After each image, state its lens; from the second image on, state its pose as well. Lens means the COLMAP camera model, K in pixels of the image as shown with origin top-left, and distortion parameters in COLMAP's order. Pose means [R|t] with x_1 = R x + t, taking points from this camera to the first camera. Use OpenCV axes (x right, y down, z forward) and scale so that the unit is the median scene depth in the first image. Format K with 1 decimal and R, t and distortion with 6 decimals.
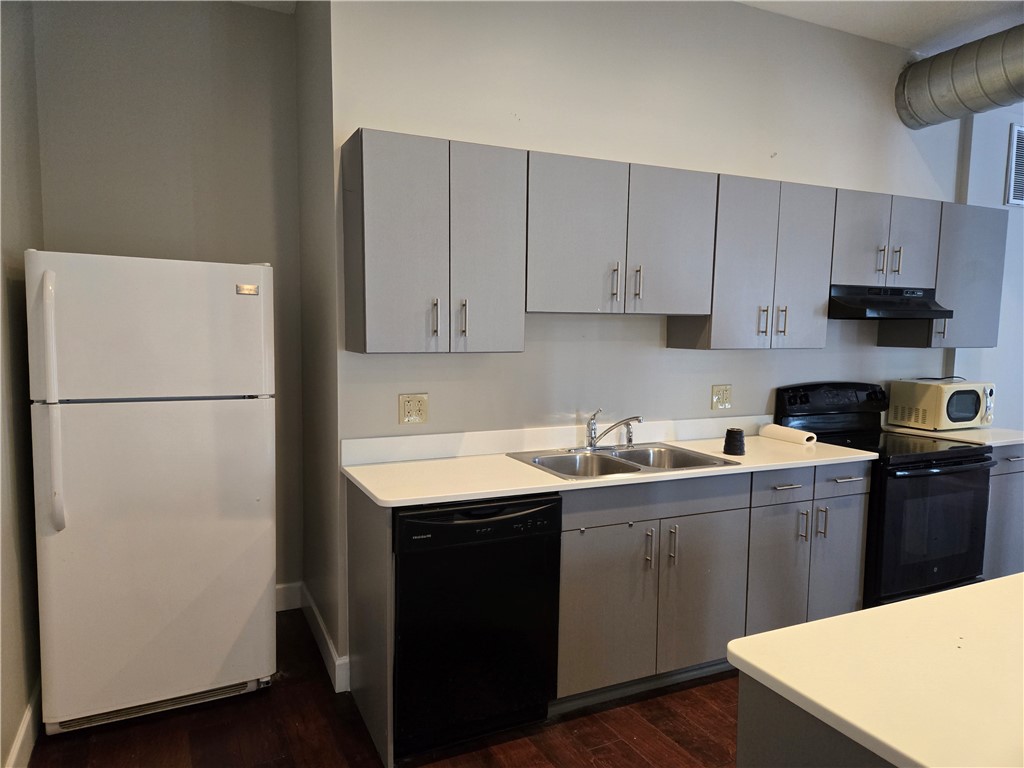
lens RADIAL K [[689.9, 0, 498.0], [0, 689.9, 387.0], [0, 0, 1]] dist [0.093123, -0.098839]
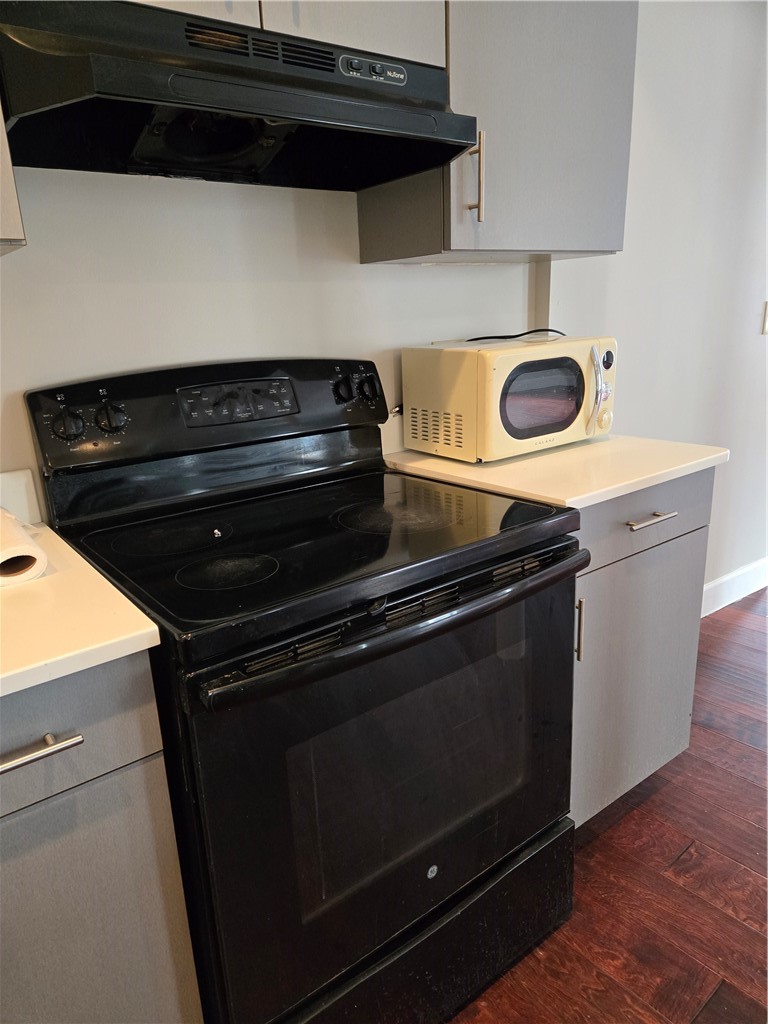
lens RADIAL K [[700.1, 0, 382.7], [0, 700.1, 520.6], [0, 0, 1]] dist [0.061794, -0.002117]
pose [[0.974919, -0.115865, 0.190019, 0.657427], [0.075837, 0.975648, 0.205813, 0.006237], [-0.209238, -0.186241, 0.959965, 0.826100]]
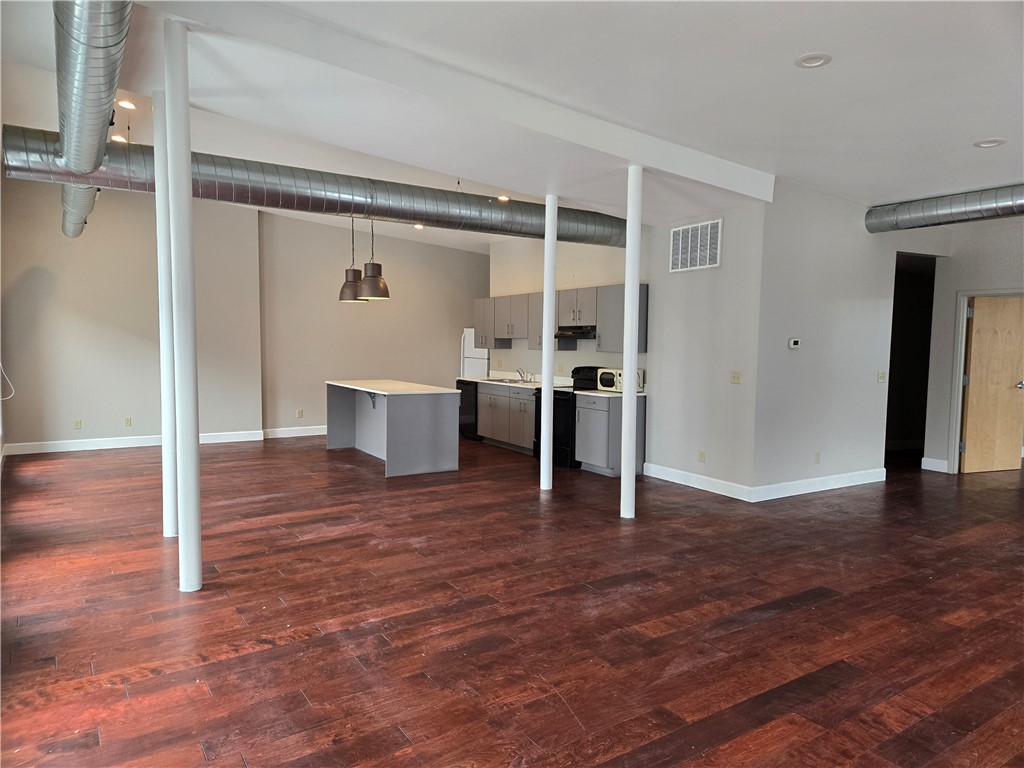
lens RADIAL K [[682.8, 0, 511.0], [0, 682.8, 390.7], [0, 0, 1]] dist [0.098630, -0.094838]
pose [[0.107229, 0.062686, -0.992256, 3.676108], [-0.100422, 0.993589, 0.051918, -0.025191], [0.989150, 0.094077, 0.112836, 0.670637]]
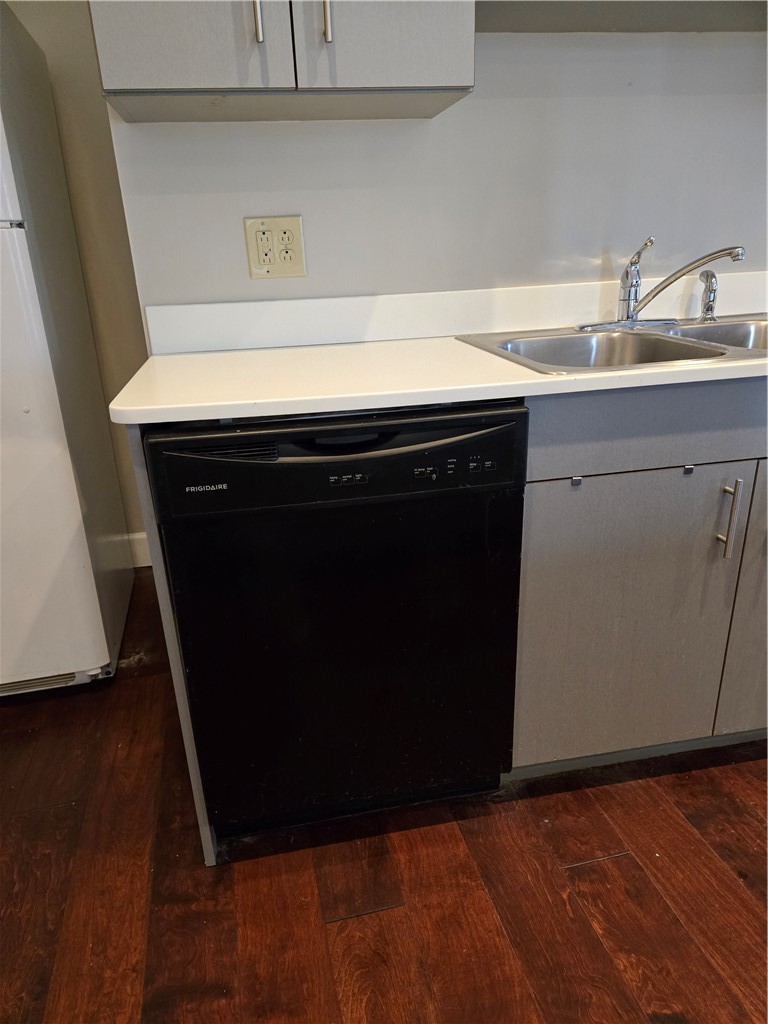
lens RADIAL K [[682.8, 0, 378.3], [0, 682.8, 514.1], [0, 0, 1]] dist [0.098630, -0.094838]
pose [[0.968538, 0.043485, -0.245037, 0.098123], [0.027081, 0.960353, 0.277469, 0.085306], [0.247388, -0.275375, 0.928961, 0.473662]]
